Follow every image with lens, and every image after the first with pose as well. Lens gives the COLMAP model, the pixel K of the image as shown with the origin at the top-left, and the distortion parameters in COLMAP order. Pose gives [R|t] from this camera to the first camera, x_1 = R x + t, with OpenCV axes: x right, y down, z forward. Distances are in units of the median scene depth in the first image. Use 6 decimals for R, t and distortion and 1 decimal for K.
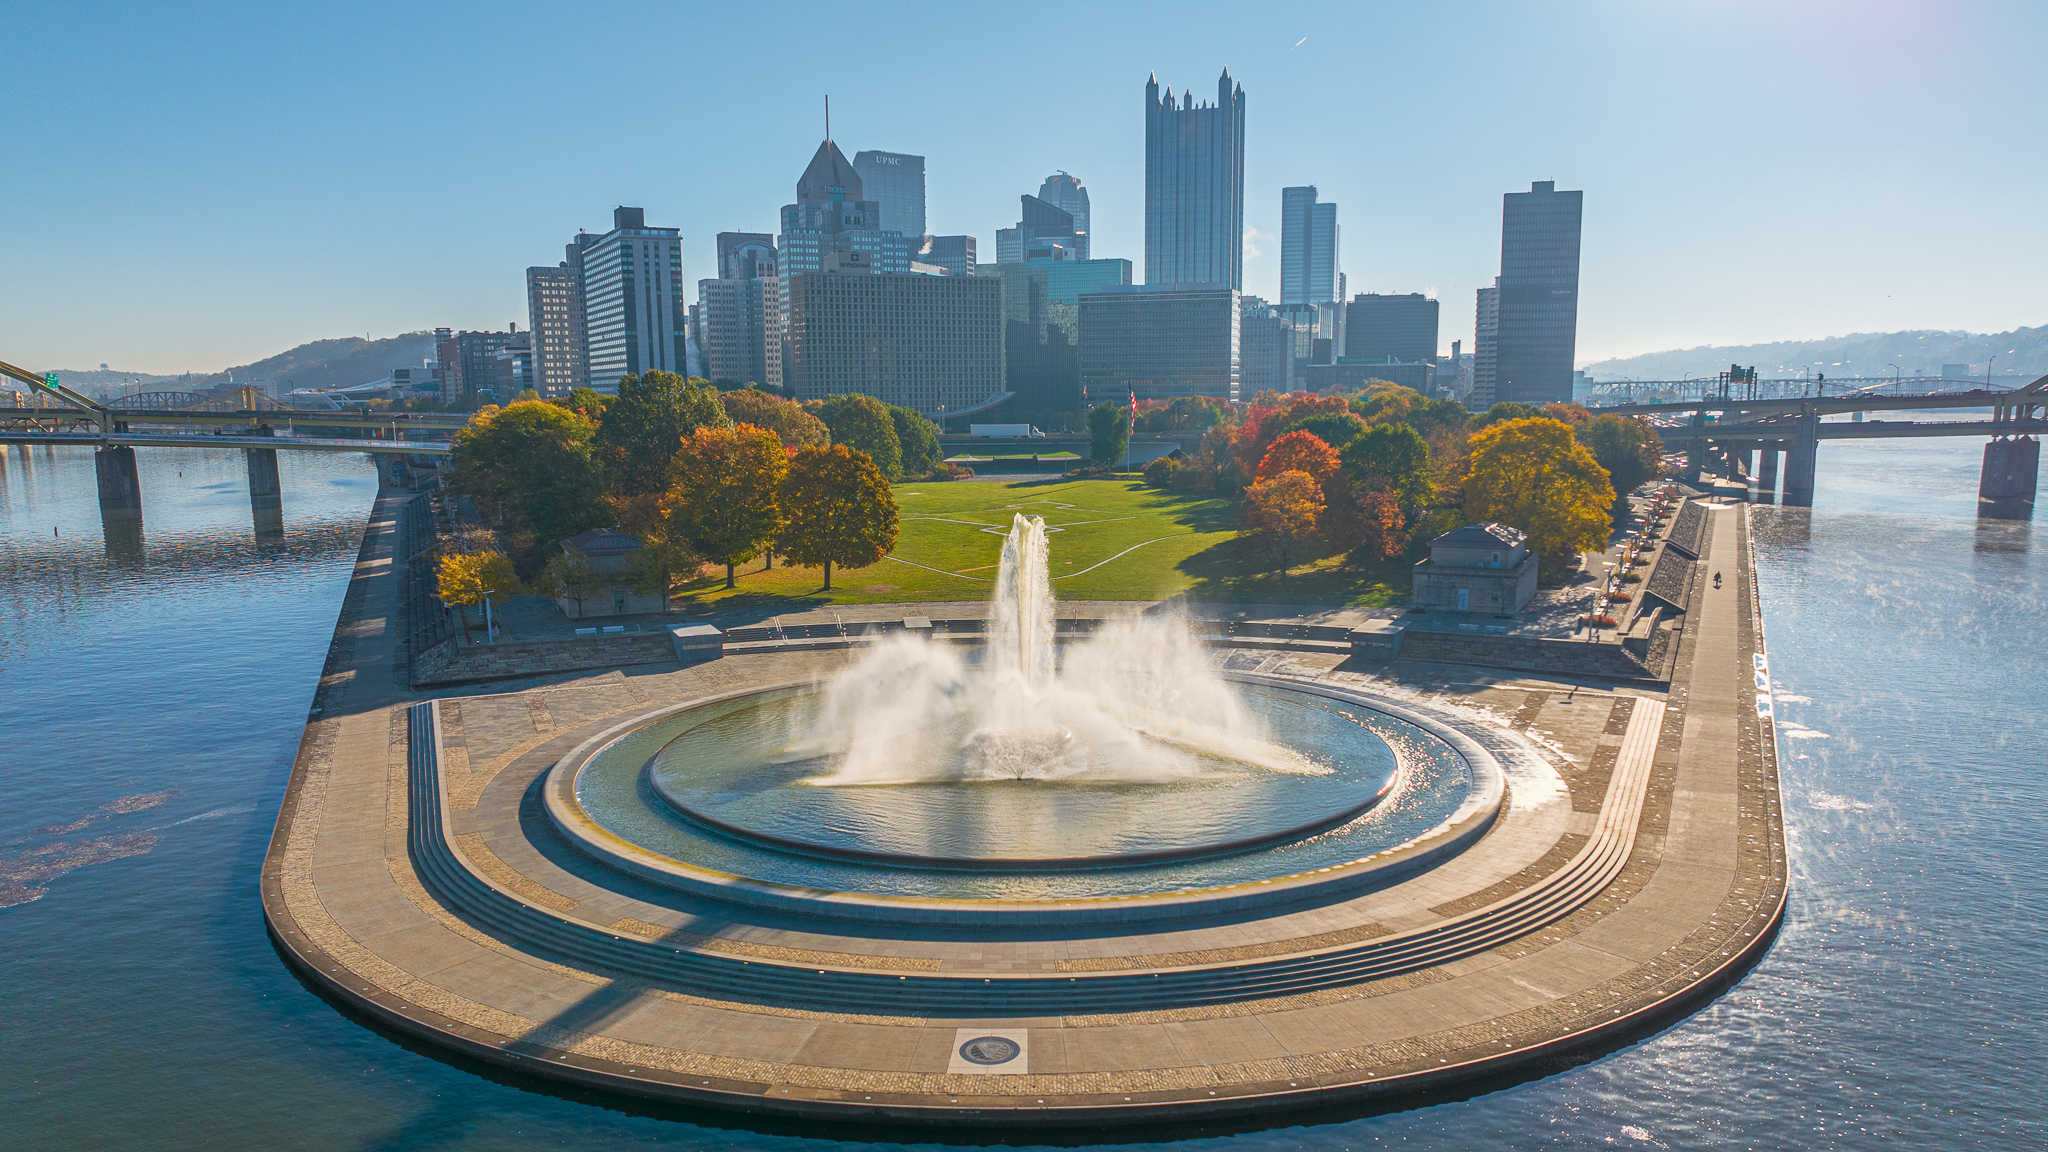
lens RADIAL K [[1506.7, 0, 1025.0], [0, 1506.7, 694.4], [0, 0, 1]] dist [-0.030082, 0.001728]
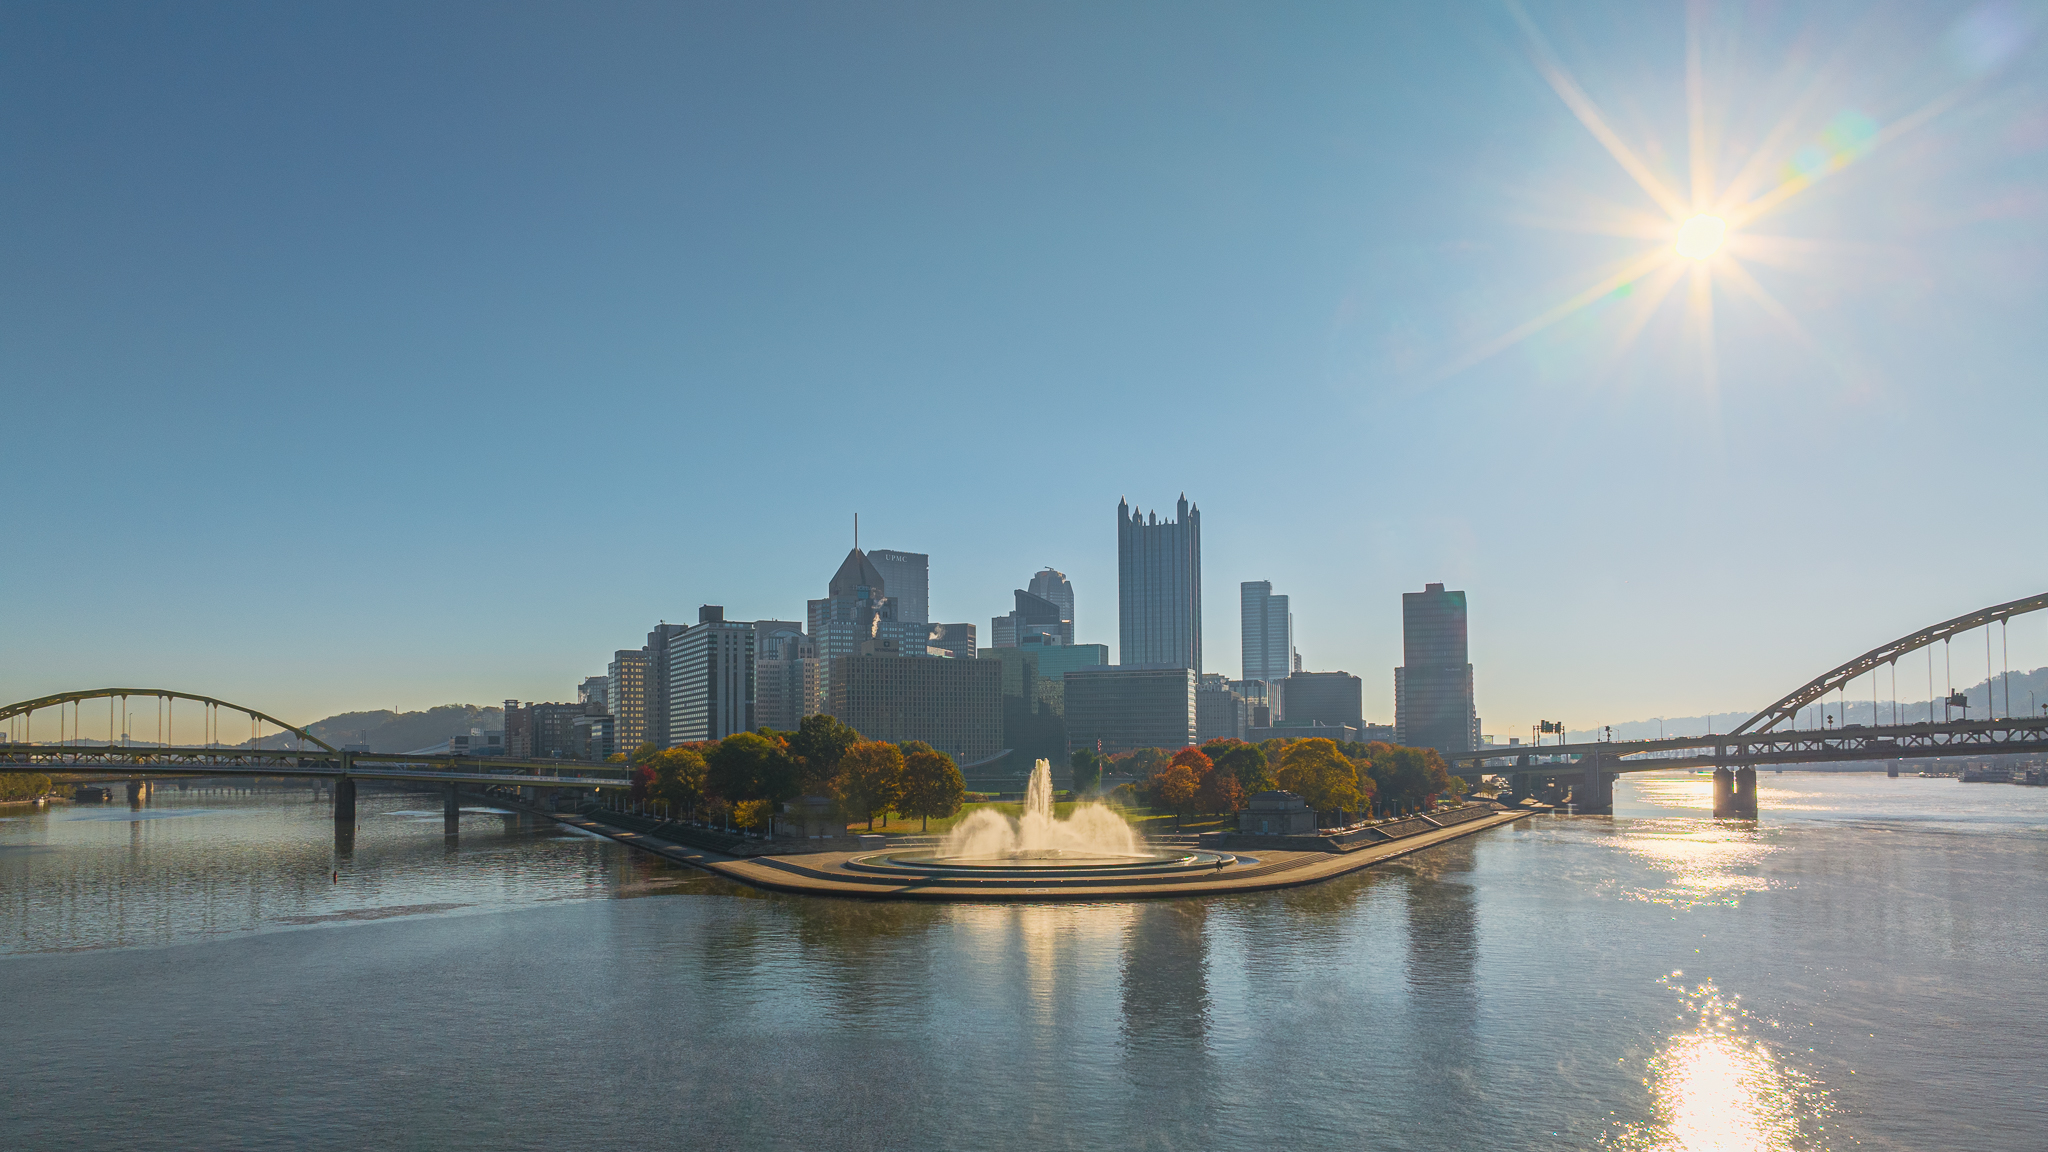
lens RADIAL K [[1506.7, 0, 1025.0], [0, 1506.7, 694.4], [0, 0, 1]] dist [-0.030082, 0.001728]
pose [[0.999969, -0.000563, 0.007914, -0.006409], [0.002471, 0.969946, -0.243309, 0.052889], [-0.007540, 0.243321, 0.969916, -0.197989]]
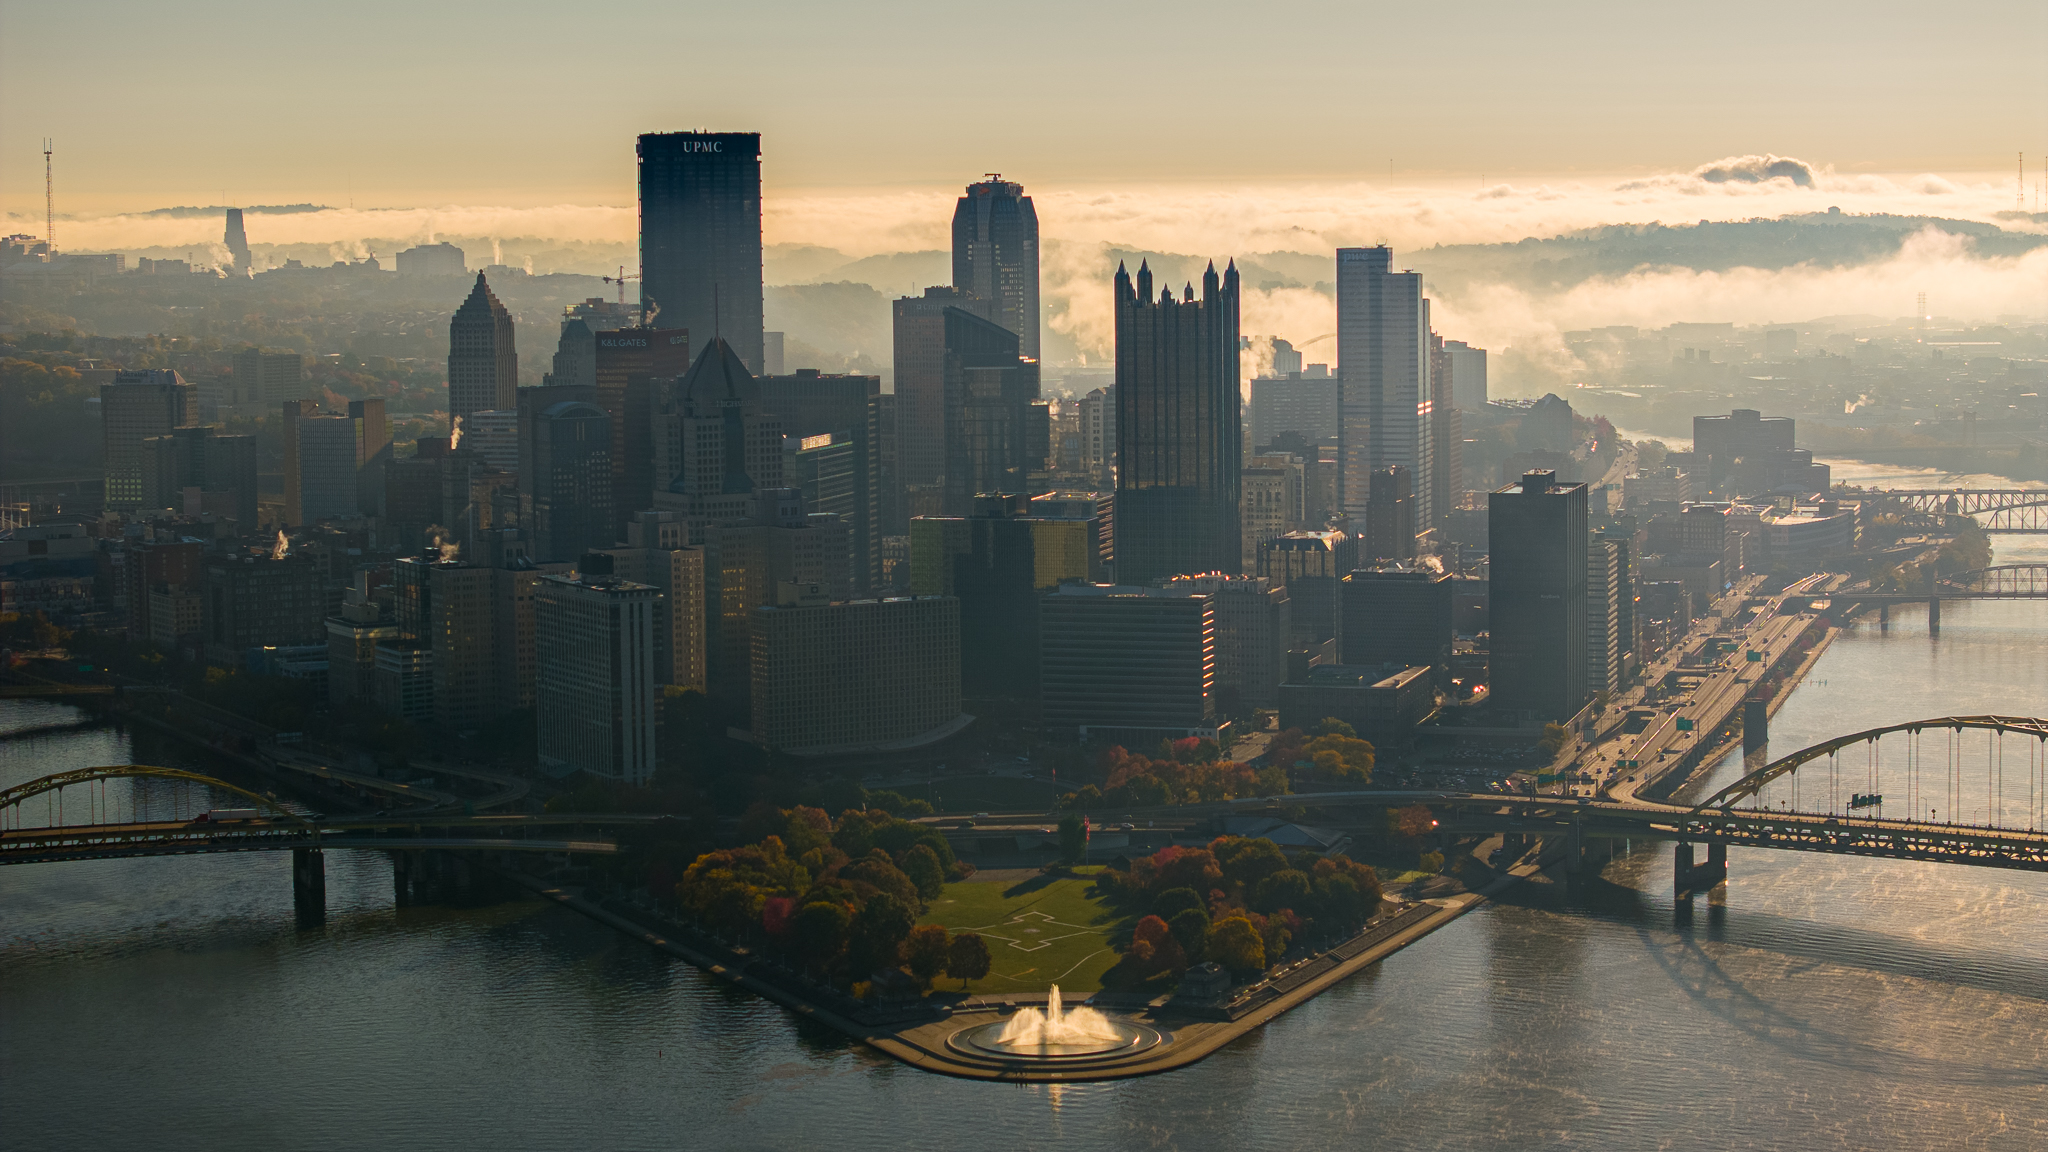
lens RADIAL K [[4255.0, 0, 1024.0], [0, 4255.0, 576.0], [0, 0, 1]] dist [-0.110973, -0.200360]
pose [[0.999083, -0.009010, 0.041855, -0.084718], [0.013585, 0.993801, -0.110340, 0.009415], [-0.040601, 0.110807, 0.993012, -1.625173]]
